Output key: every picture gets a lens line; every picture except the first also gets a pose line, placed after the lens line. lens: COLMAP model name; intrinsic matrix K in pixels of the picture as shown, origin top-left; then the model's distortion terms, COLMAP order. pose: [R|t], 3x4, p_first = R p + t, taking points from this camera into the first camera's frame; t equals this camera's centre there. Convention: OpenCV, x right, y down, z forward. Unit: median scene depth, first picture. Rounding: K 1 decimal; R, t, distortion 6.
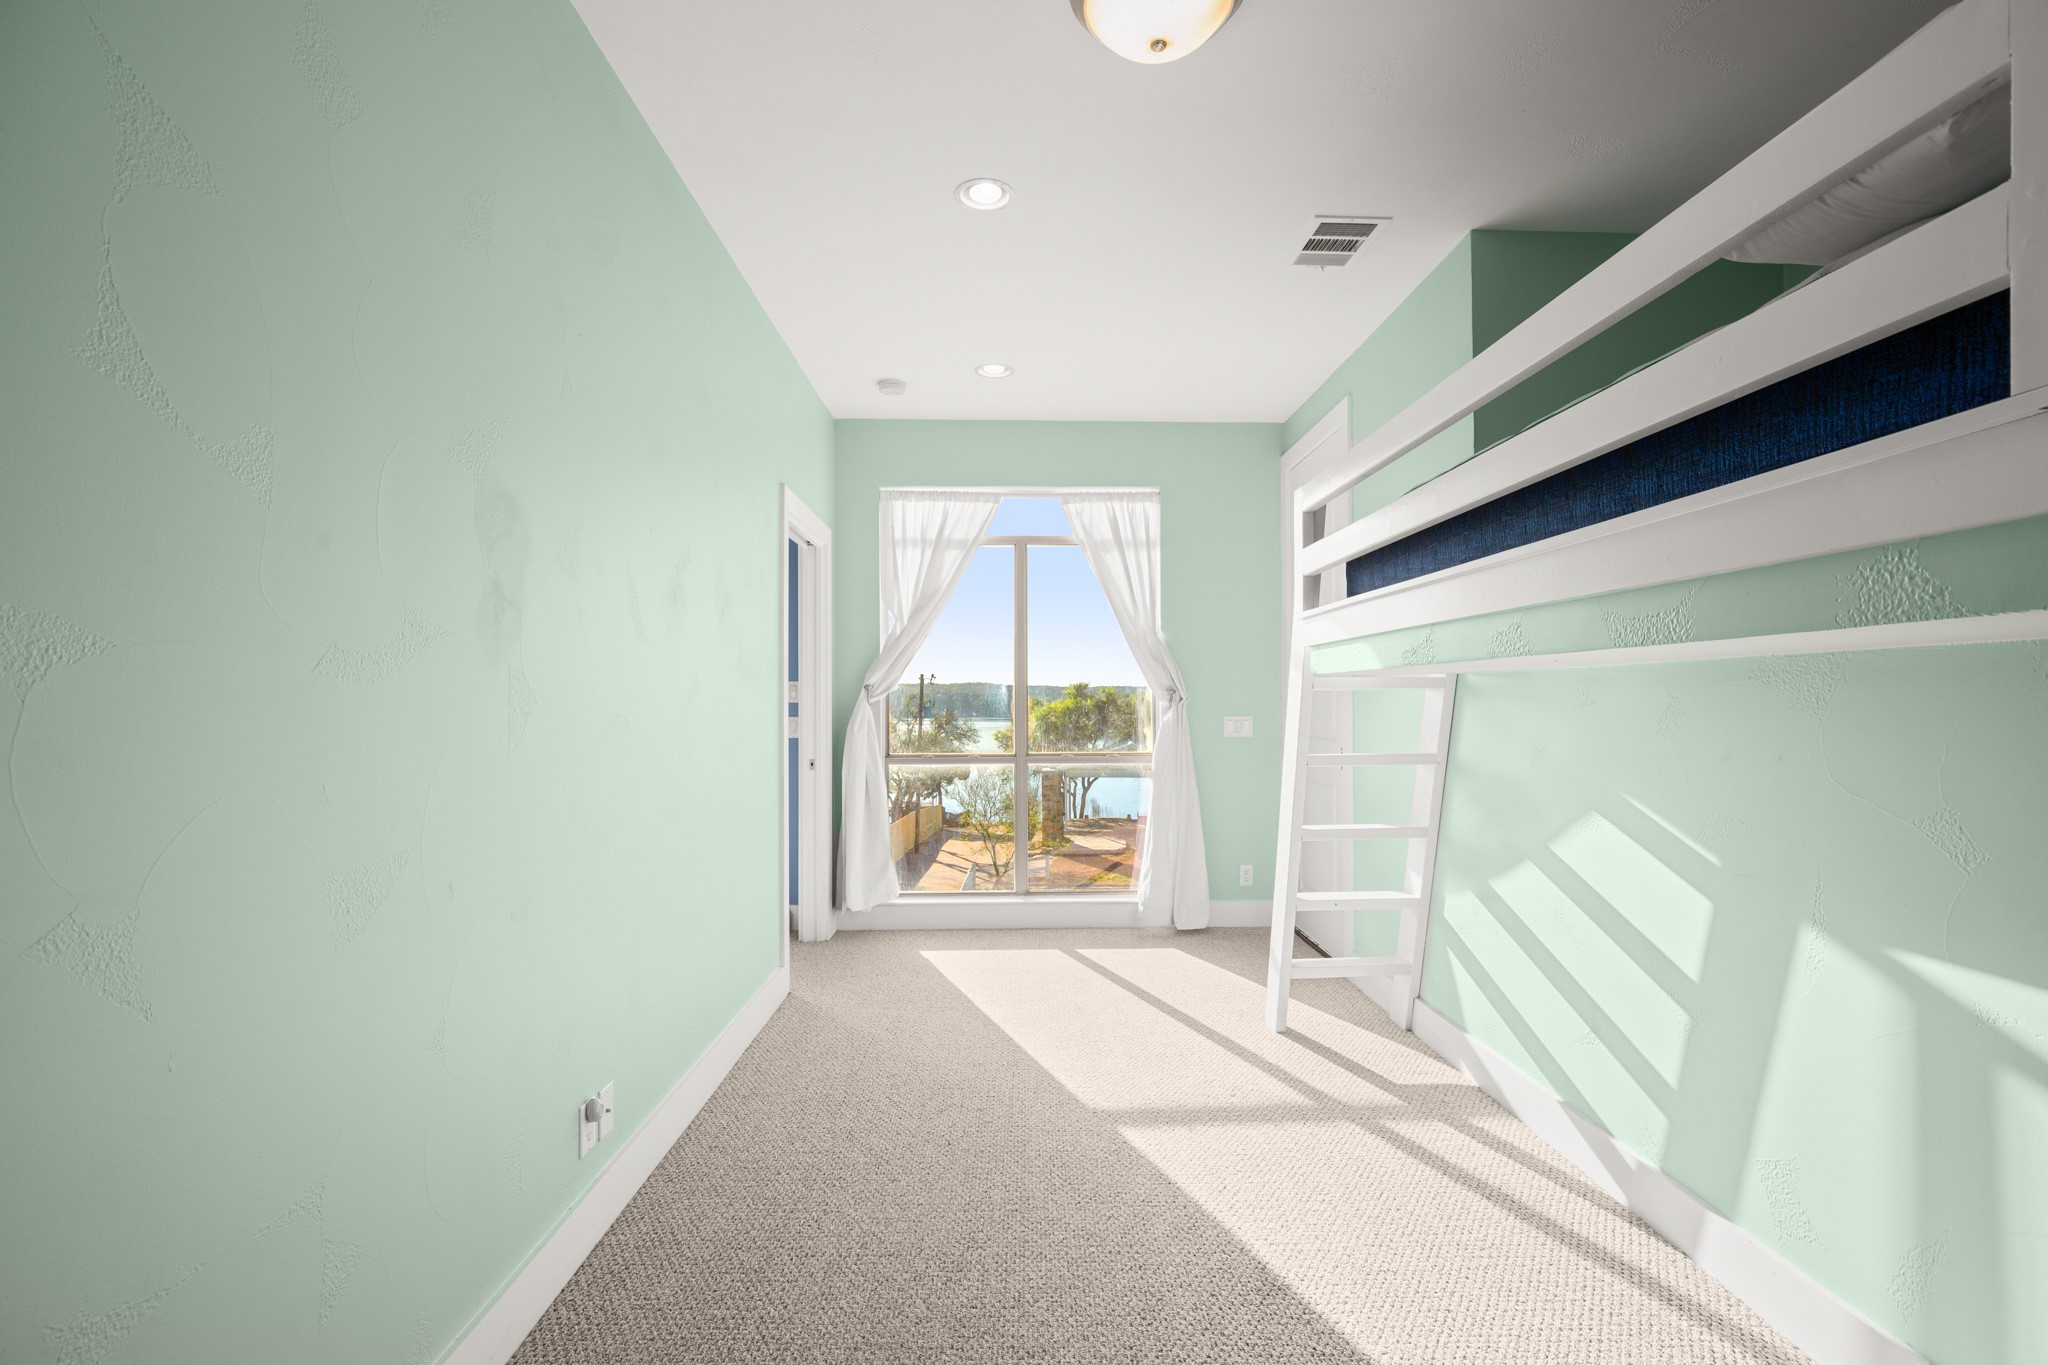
lens RADIAL K [[917.3, 0, 1038.4], [0, 917.3, 696.1], [0, 0, 1]] dist [-0.015863, 0.005401]
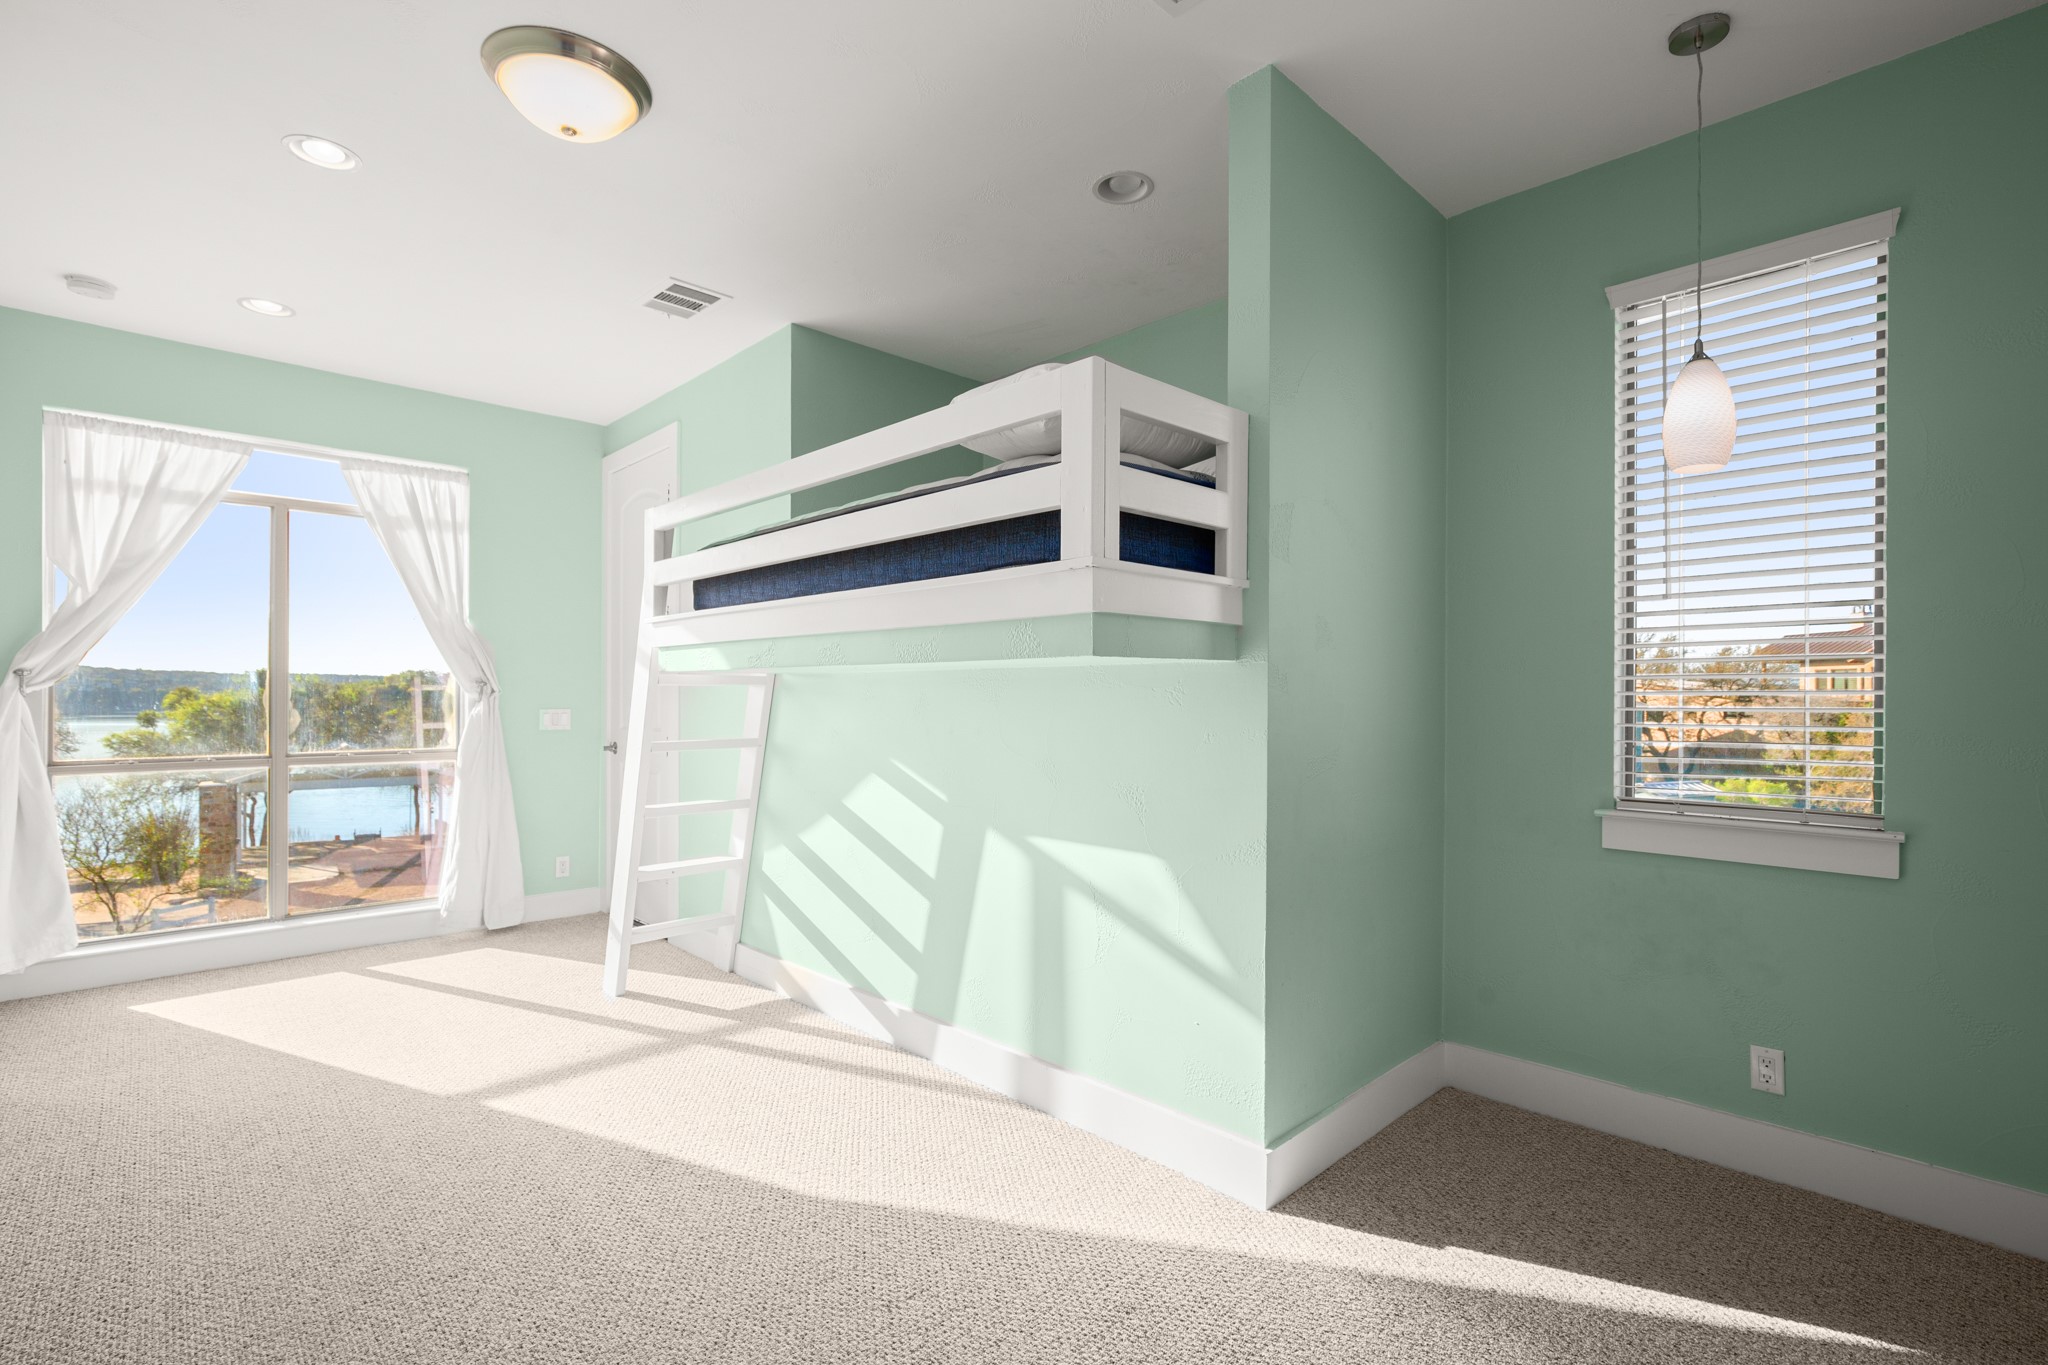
lens RADIAL K [[934.8, 0, 1040.7], [0, 934.8, 691.4], [0, 0, 1]] dist [-0.017658, 0.007599]
pose [[0.731570, 0.008372, 0.681715, -0.105168], [-0.009596, 0.999952, -0.001982, -0.000694], [-0.681699, -0.005092, 0.731615, -0.129641]]
